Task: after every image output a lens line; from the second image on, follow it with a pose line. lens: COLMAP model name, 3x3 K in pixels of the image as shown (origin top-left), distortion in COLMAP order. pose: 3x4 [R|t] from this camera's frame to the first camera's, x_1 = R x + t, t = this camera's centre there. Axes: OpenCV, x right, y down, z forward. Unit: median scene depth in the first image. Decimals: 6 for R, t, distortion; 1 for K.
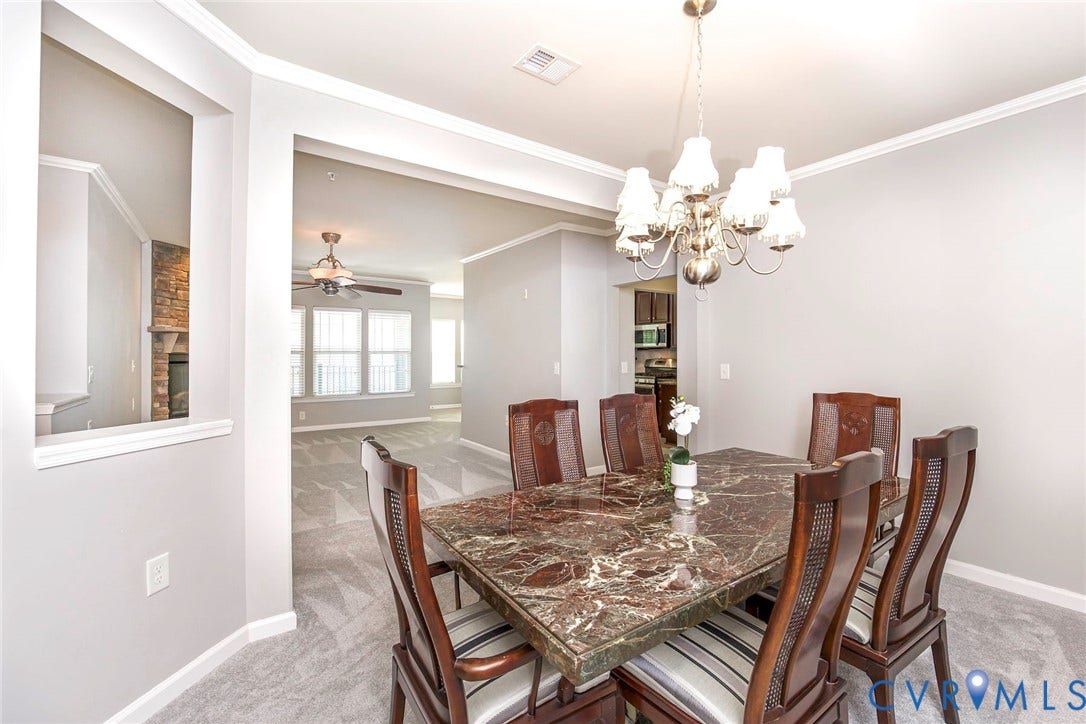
lens RADIAL K [[459.2, 0, 540.0], [0, 459.2, 356.9], [0, 0, 1]] dist [0.001740, 0.000084]
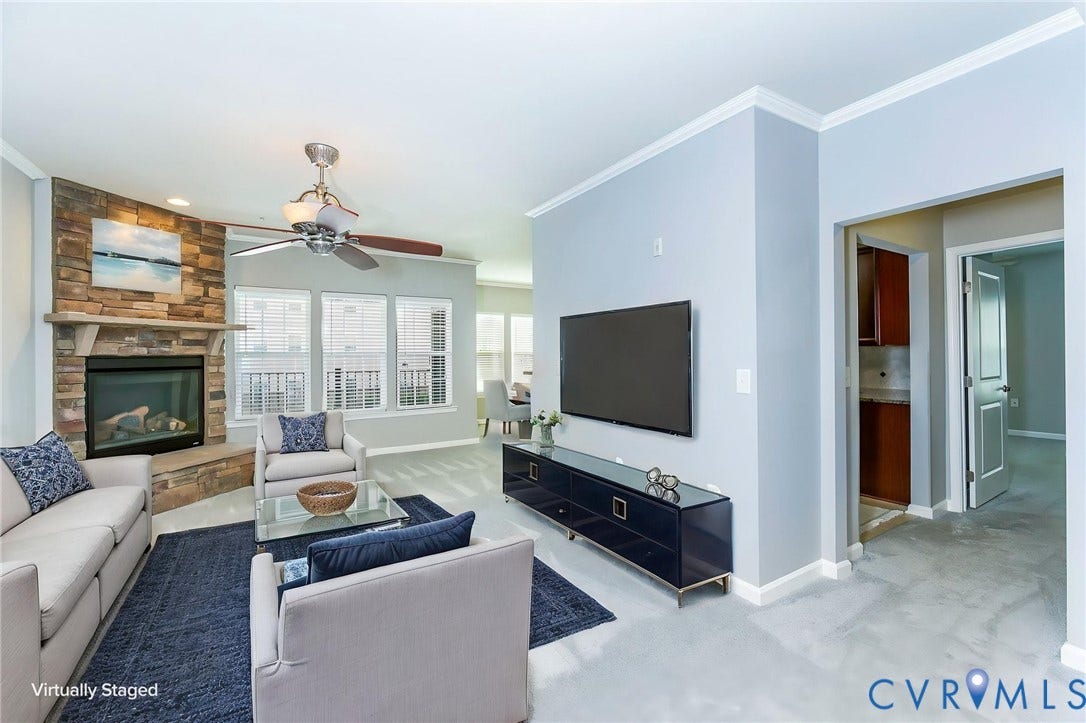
lens RADIAL K [[459.2, 0, 545.7], [0, 459.2, 358.9], [0, 0, 1]] dist [0.001740, 0.000084]
pose [[0.998114, -0.005654, -0.061123, -0.128965], [0.005849, 0.999978, 0.003026, -0.002378], [0.061105, -0.003378, 0.998126, 0.407139]]
